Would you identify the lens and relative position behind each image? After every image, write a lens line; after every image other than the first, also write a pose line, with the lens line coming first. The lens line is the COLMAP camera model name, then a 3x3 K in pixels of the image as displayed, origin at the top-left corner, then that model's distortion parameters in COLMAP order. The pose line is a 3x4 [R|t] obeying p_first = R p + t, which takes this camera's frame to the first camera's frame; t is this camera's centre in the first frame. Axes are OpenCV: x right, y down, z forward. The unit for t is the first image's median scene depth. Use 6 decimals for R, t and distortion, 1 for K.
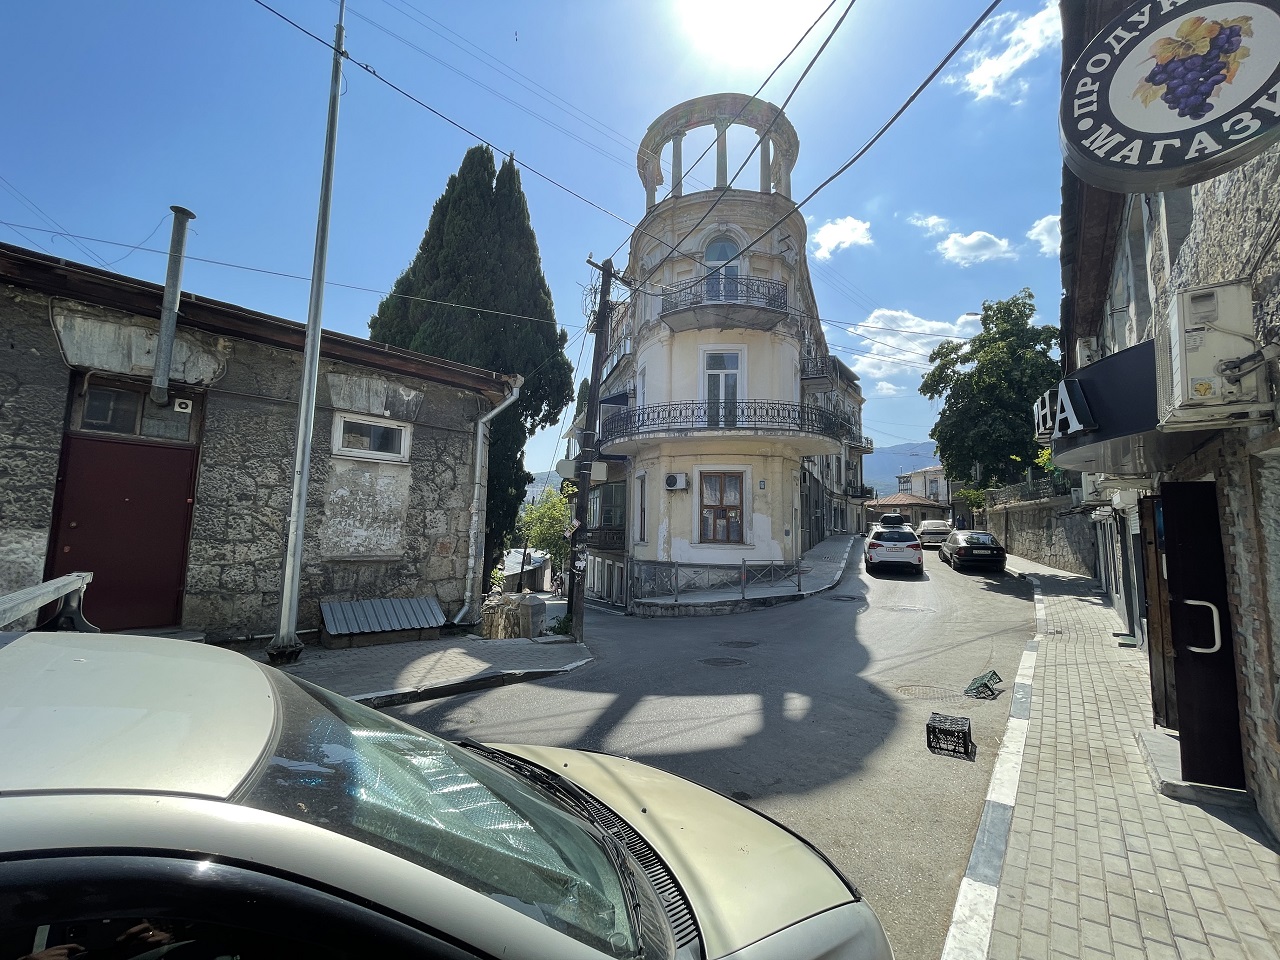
lens RADIAL K [[520.8, 0, 640.0], [0, 520.8, 480.0], [0, 0, 1]] dist [0.020820, -0.000030]
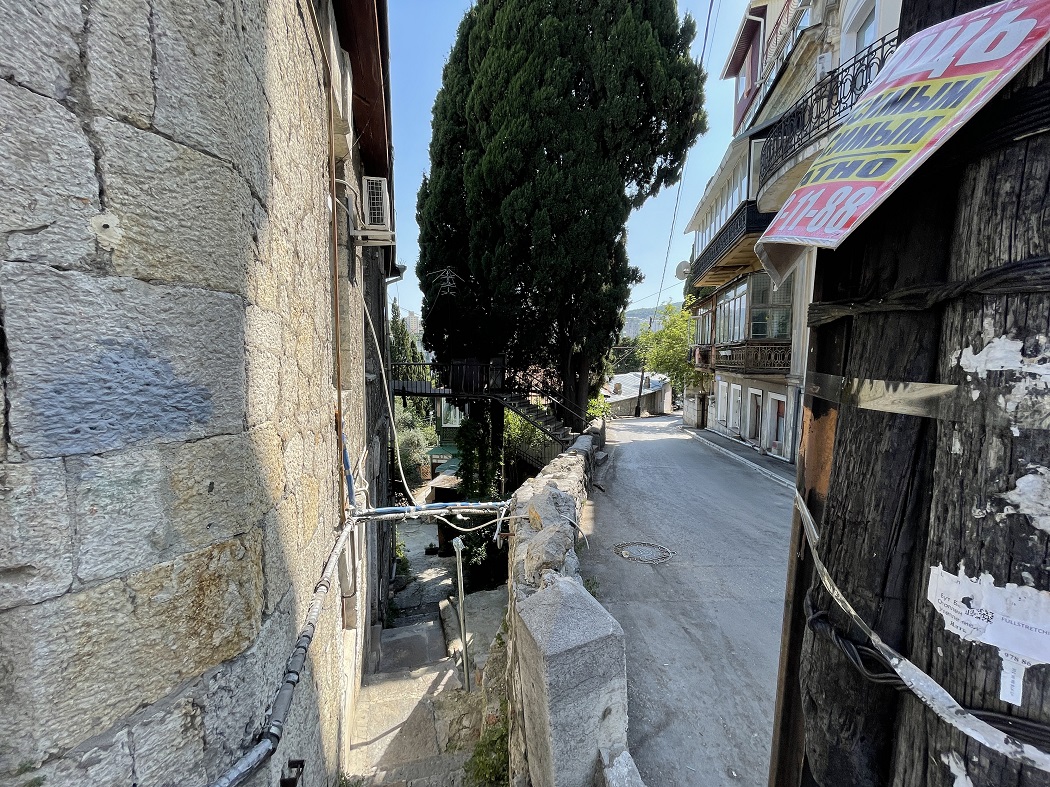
lens RADIAL K [[427.2, 0, 525.0], [0, 427.2, 393.5], [0, 0, 1]] dist [0.020820, -0.000030]
pose [[0.878002, 0.024074, -0.478052, -0.058082], [0.063252, 0.984141, 0.165729, 0.046461], [0.474460, -0.175748, 0.862554, 0.370377]]
